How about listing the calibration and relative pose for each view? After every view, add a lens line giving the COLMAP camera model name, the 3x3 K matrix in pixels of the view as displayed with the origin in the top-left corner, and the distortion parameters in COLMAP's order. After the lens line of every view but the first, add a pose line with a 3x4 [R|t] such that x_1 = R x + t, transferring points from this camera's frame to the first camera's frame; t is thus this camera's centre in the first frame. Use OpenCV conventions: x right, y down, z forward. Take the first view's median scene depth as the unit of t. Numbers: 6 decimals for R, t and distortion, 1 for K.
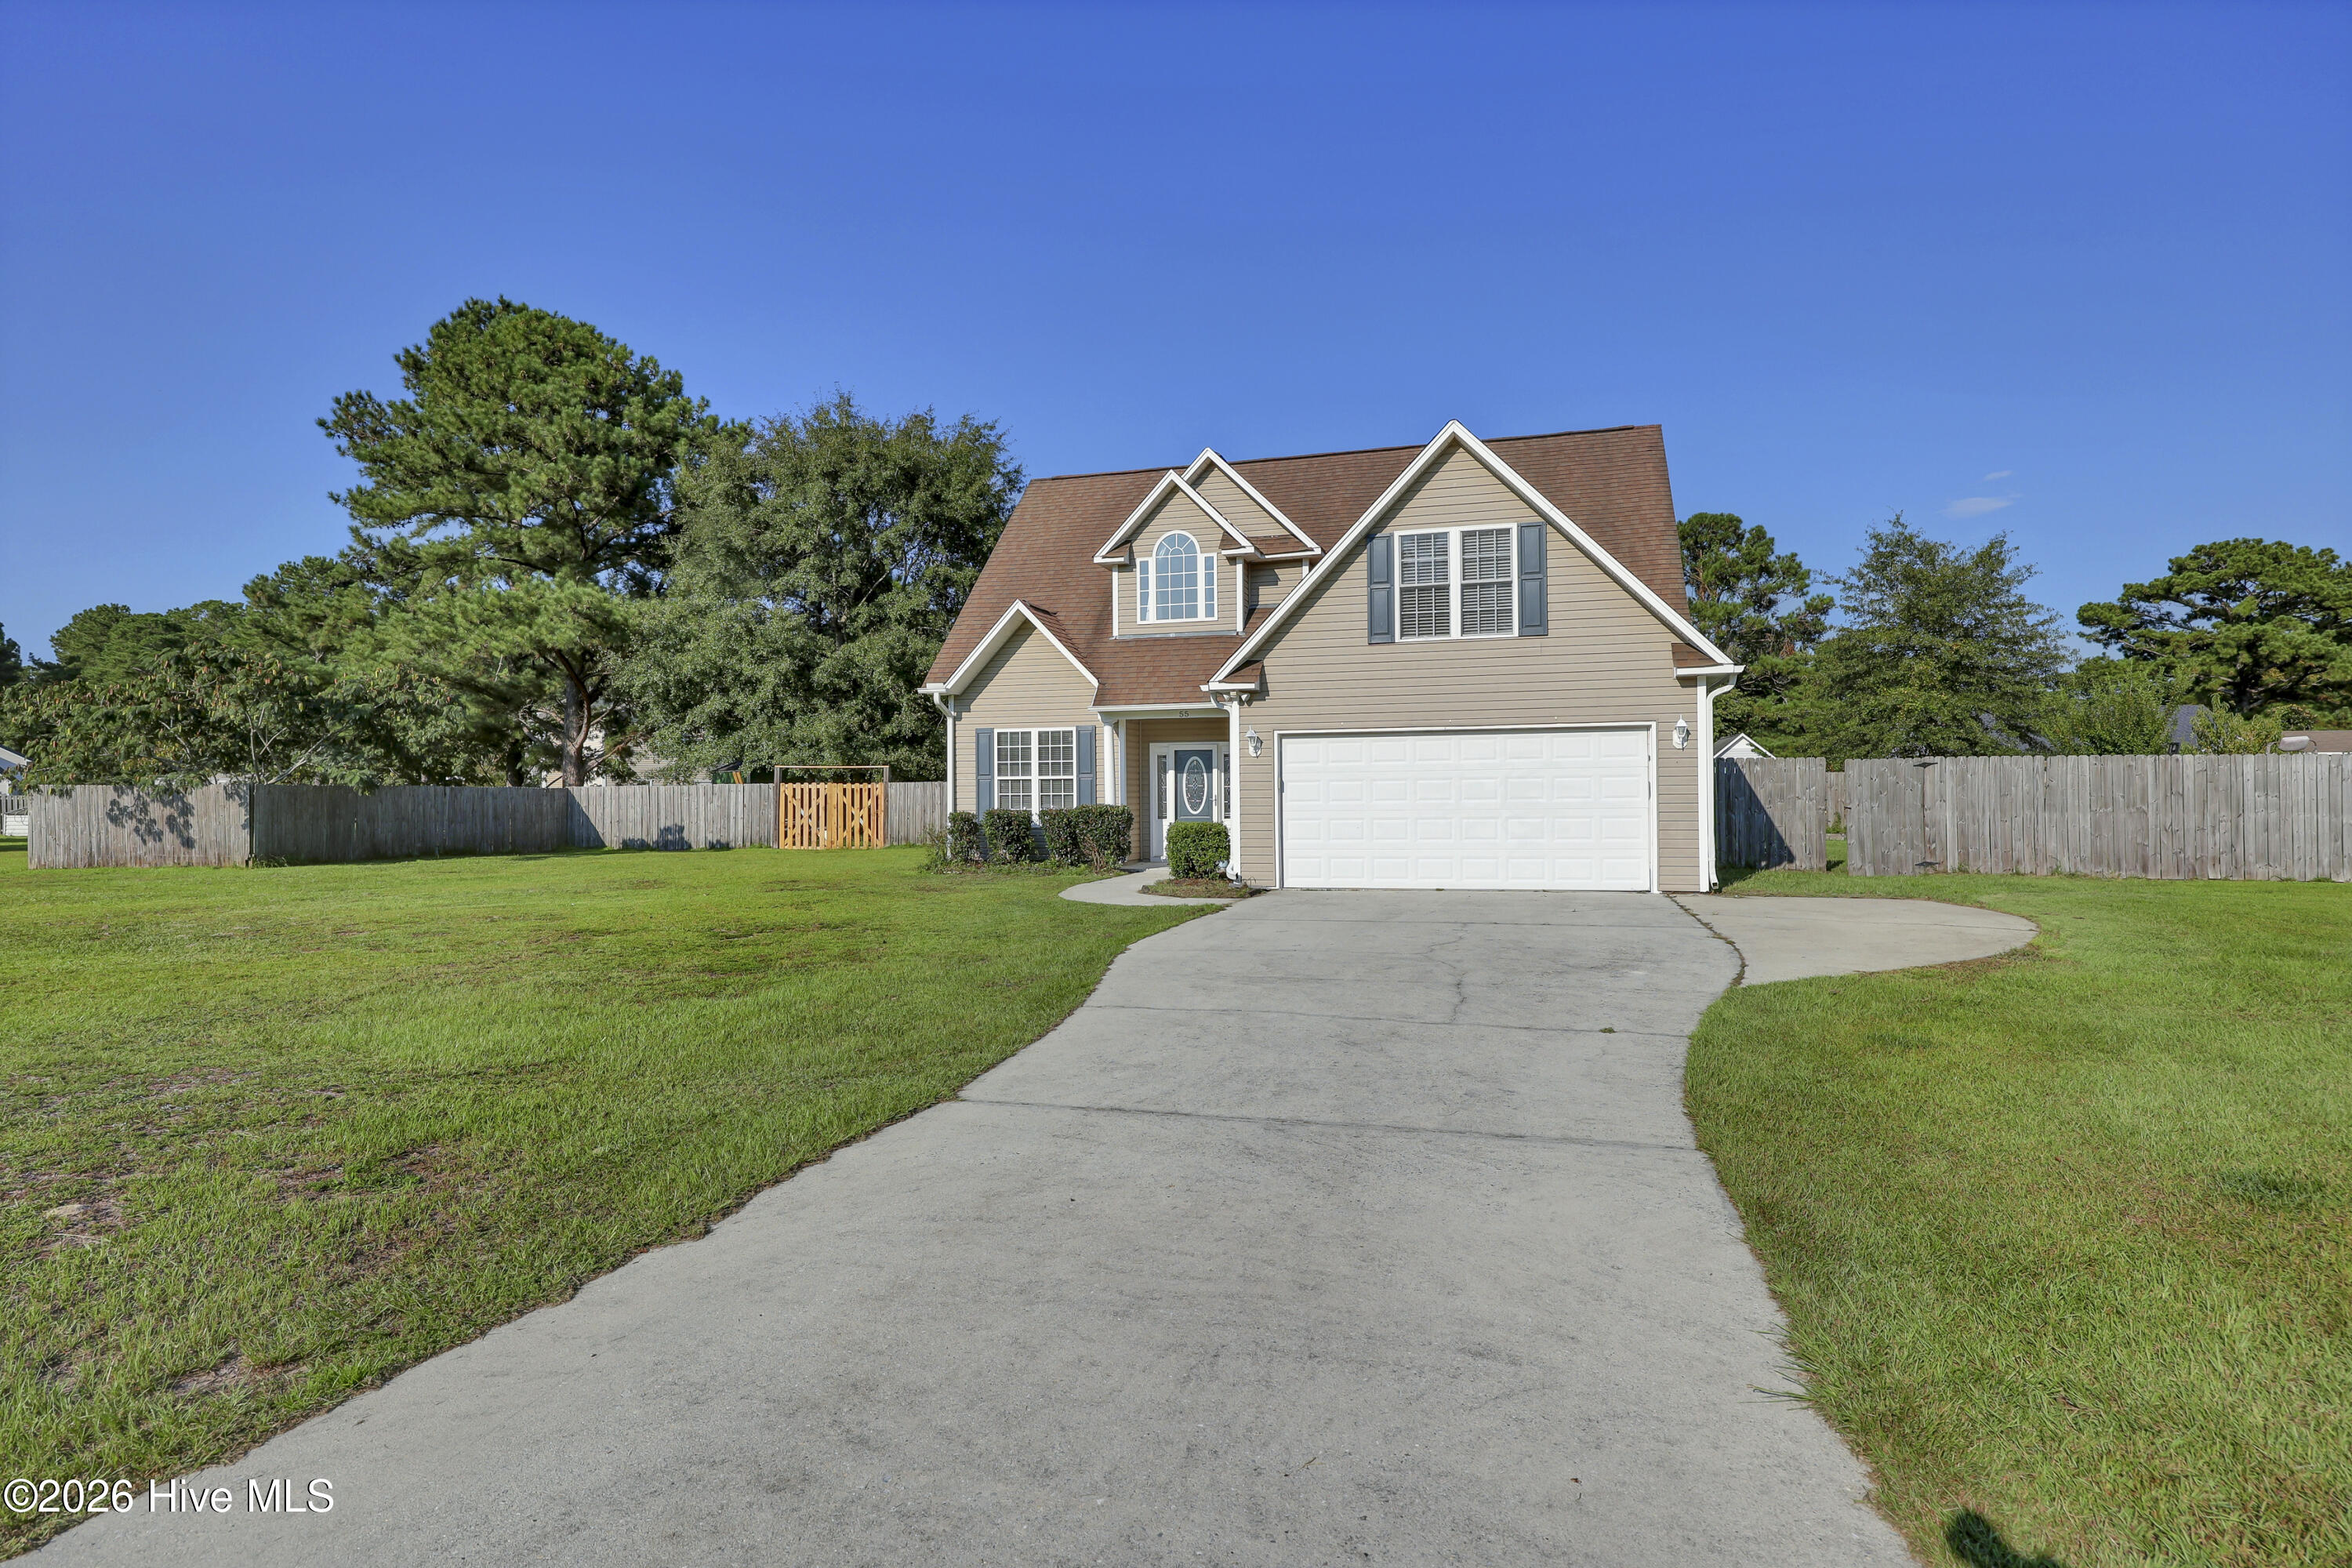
lens RADIAL K [[1229.7, 0, 1176.0], [0, 1229.7, 780.8], [0, 0, 1]] dist [-0.002180, -0.000521]
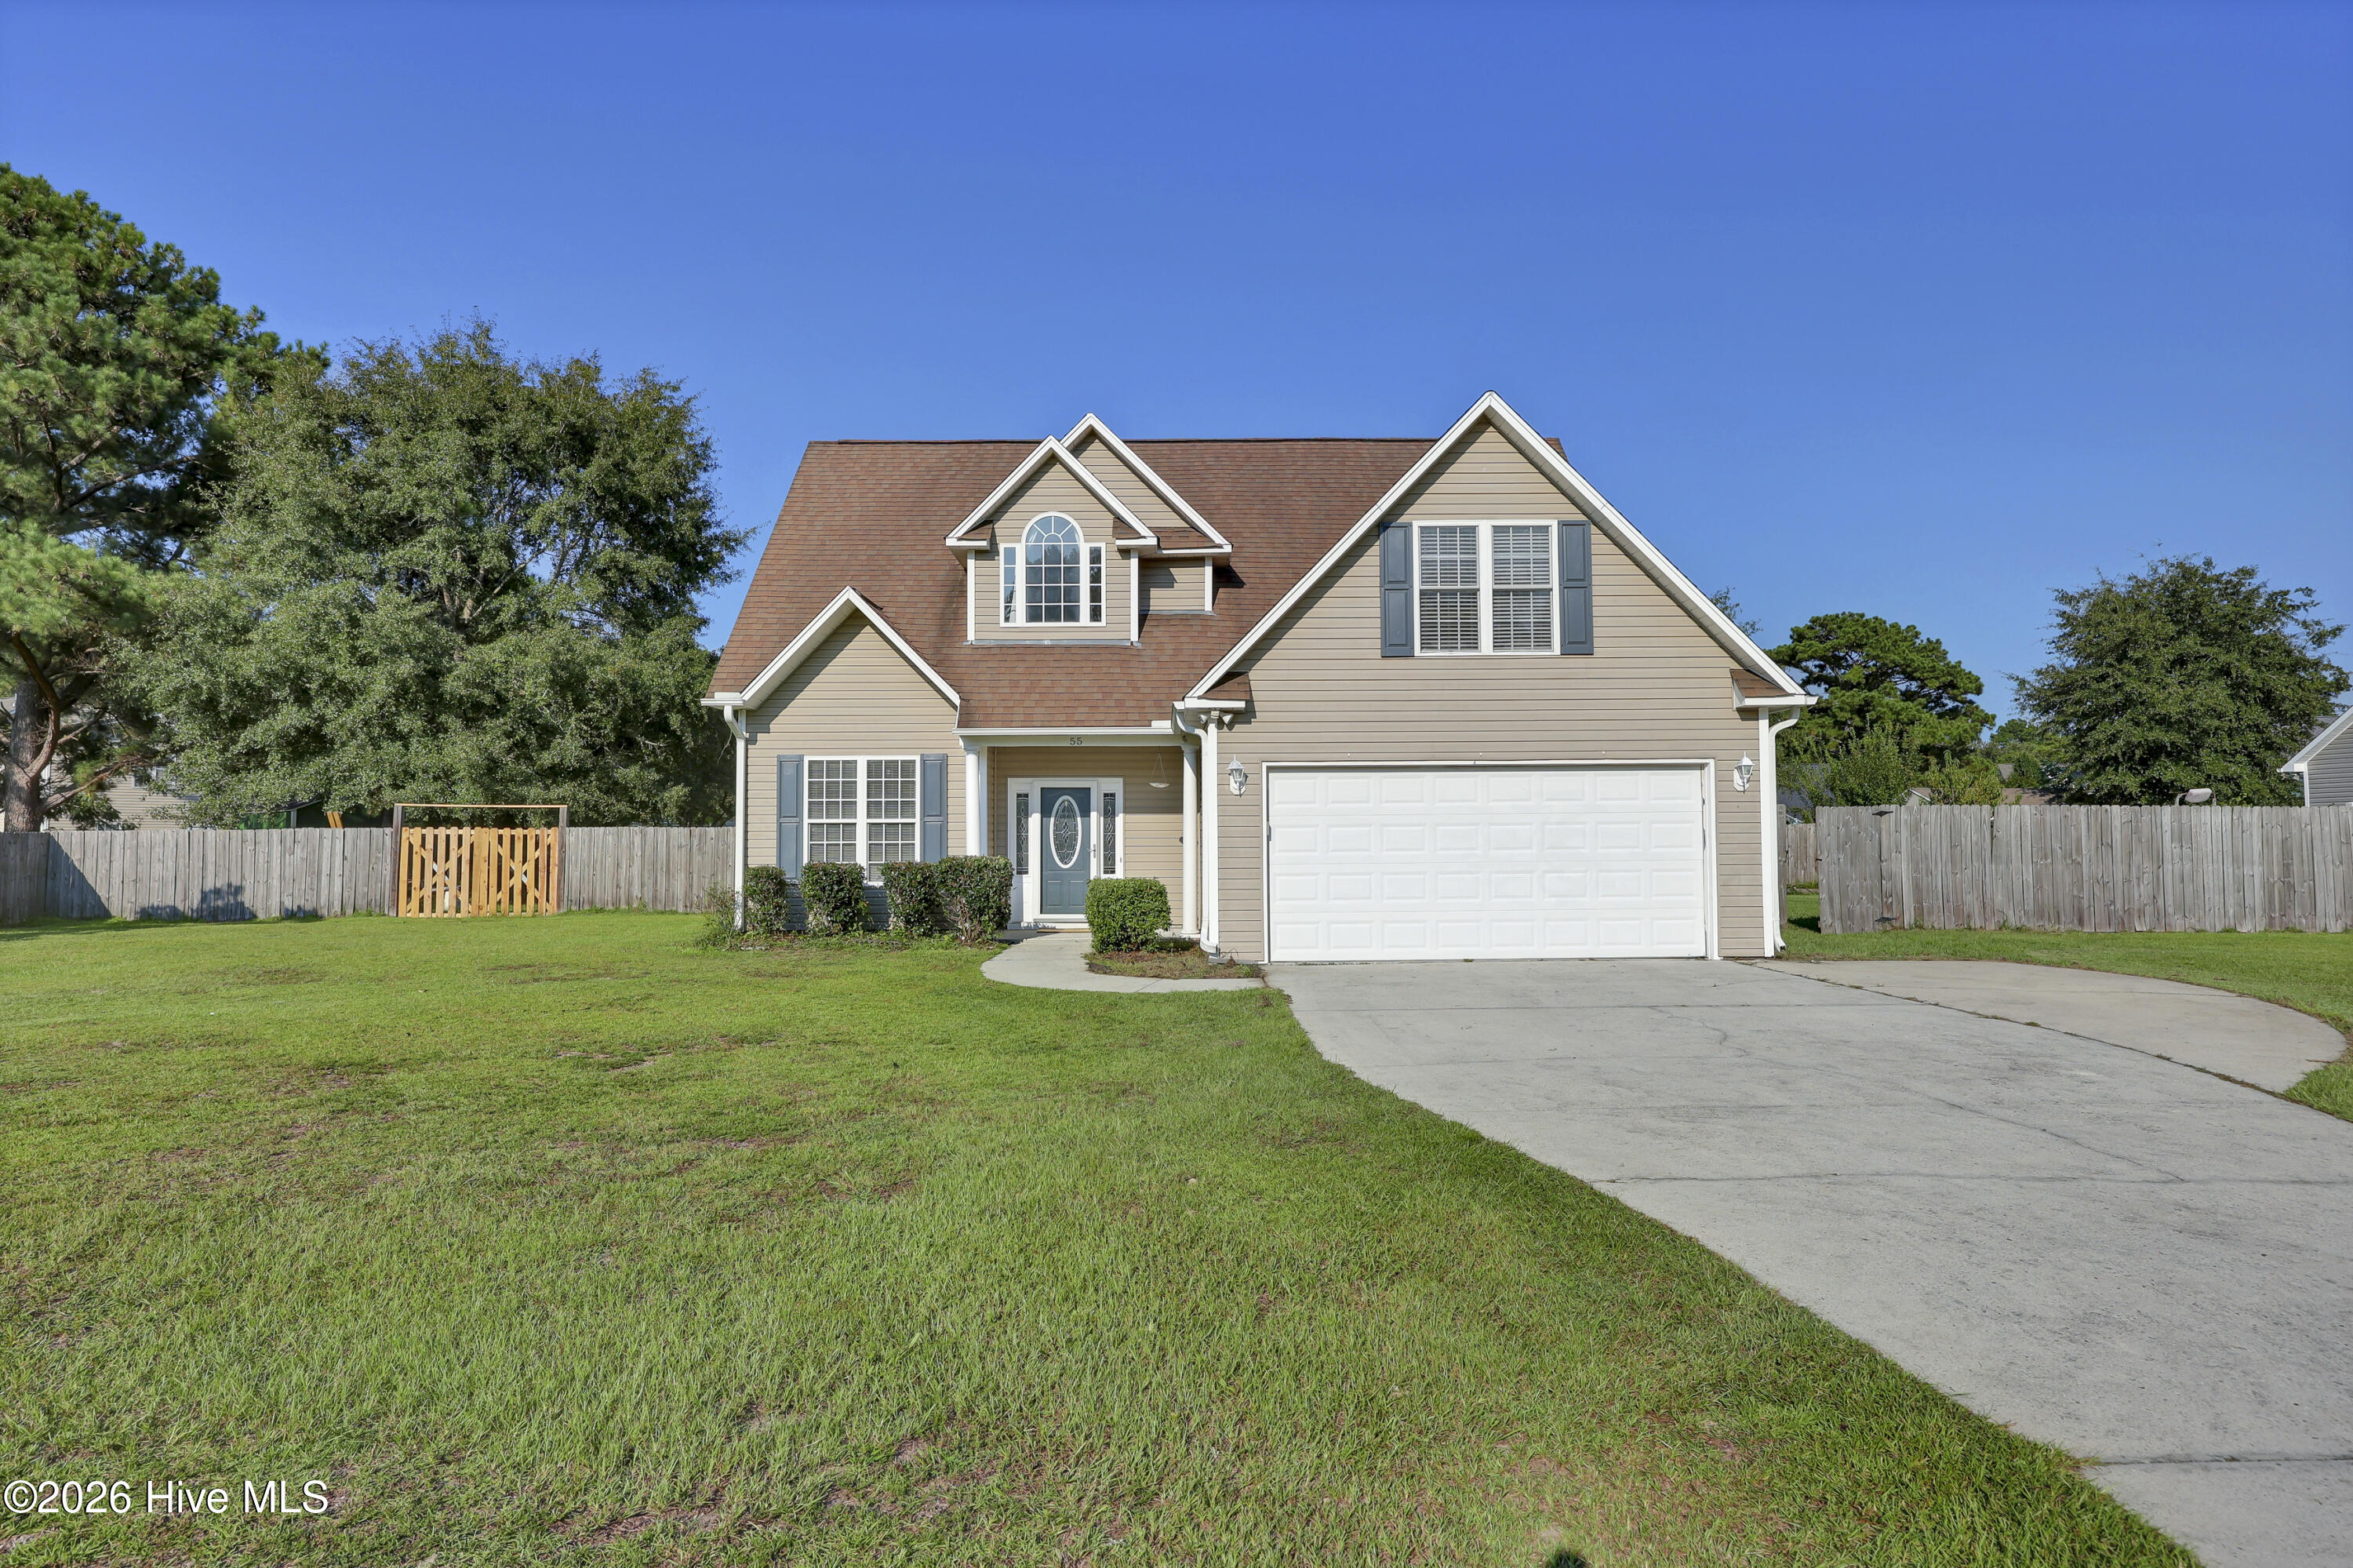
lens RADIAL K [[1338.2, 0, 1180.5], [0, 1338.2, 778.3], [0, 0, 1]] dist [0.003211, -0.001871]
pose [[0.956689, 0.016555, 0.290639, -0.167339], [-0.005176, 0.999191, -0.039879, 0.003110], [-0.291064, 0.036647, 0.956001, 0.150375]]
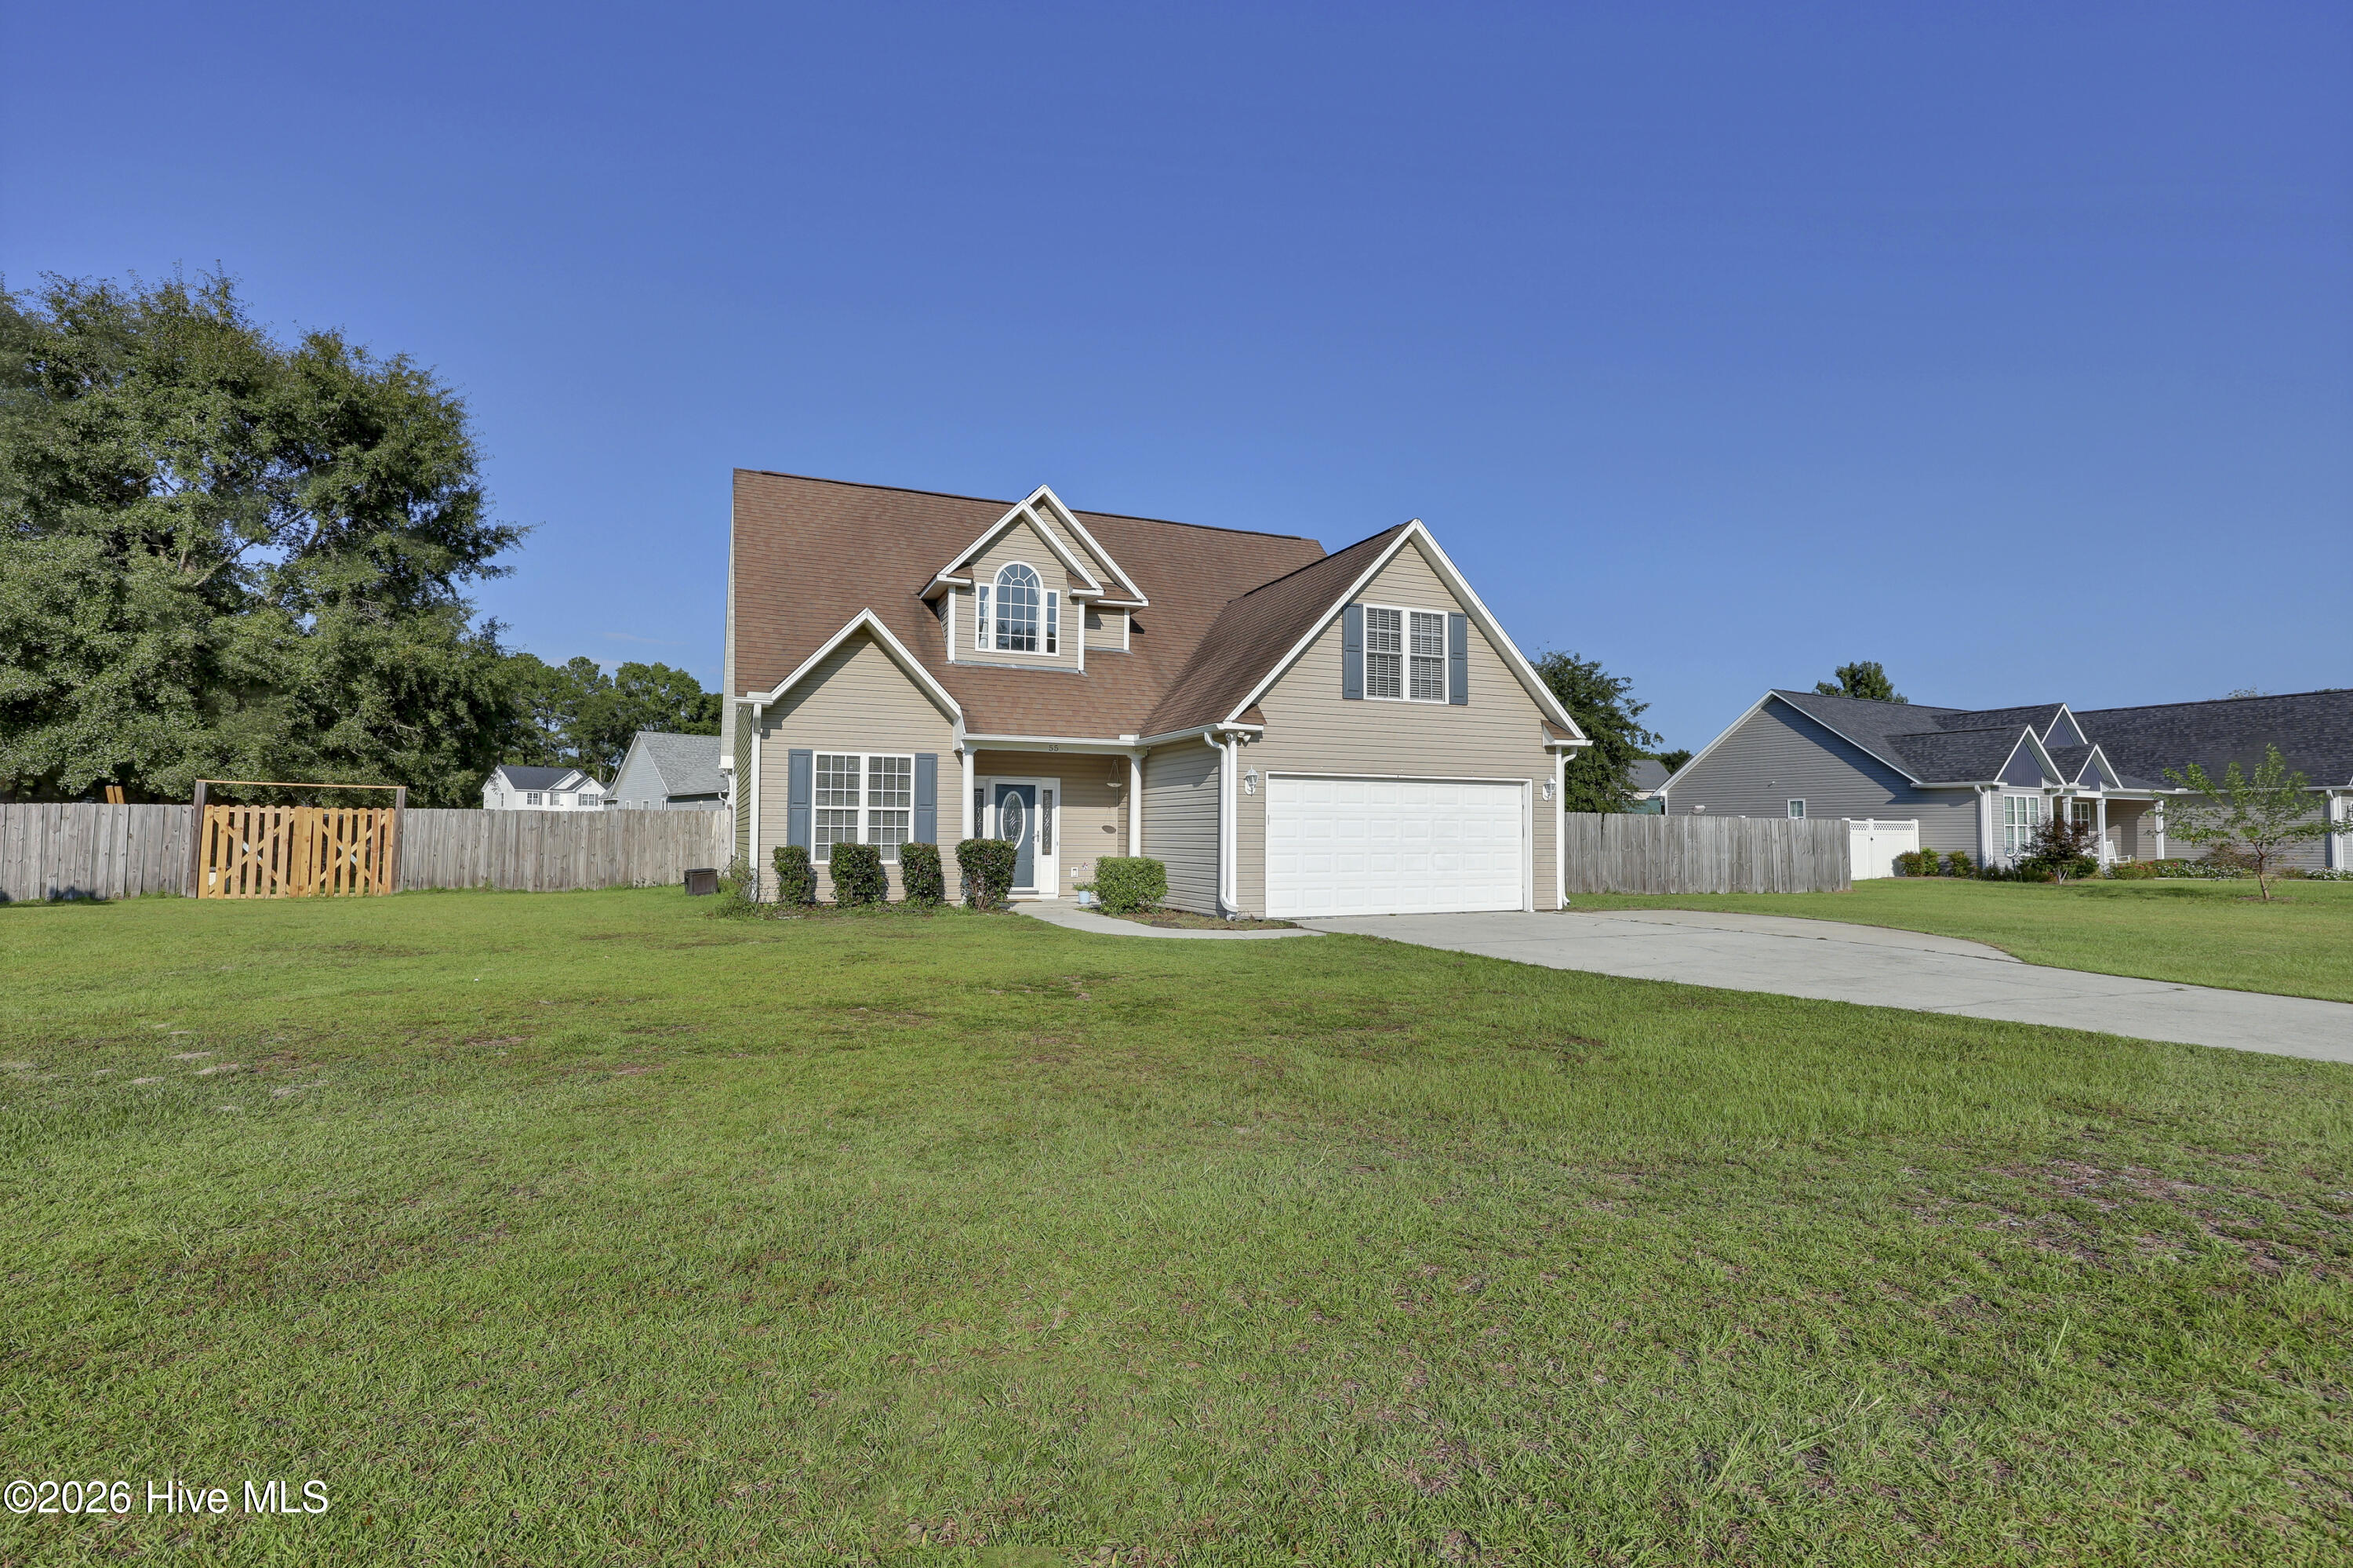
lens RADIAL K [[1126.9, 0, 1174.7], [0, 1126.9, 786.4], [0, 0, 1]] dist [0.004660, -0.000657]
pose [[0.772838, 0.041194, 0.633265, -0.459989], [-0.018896, 0.998942, -0.041921, 0.011773], [-0.634322, 0.020432, 0.772799, 0.223744]]
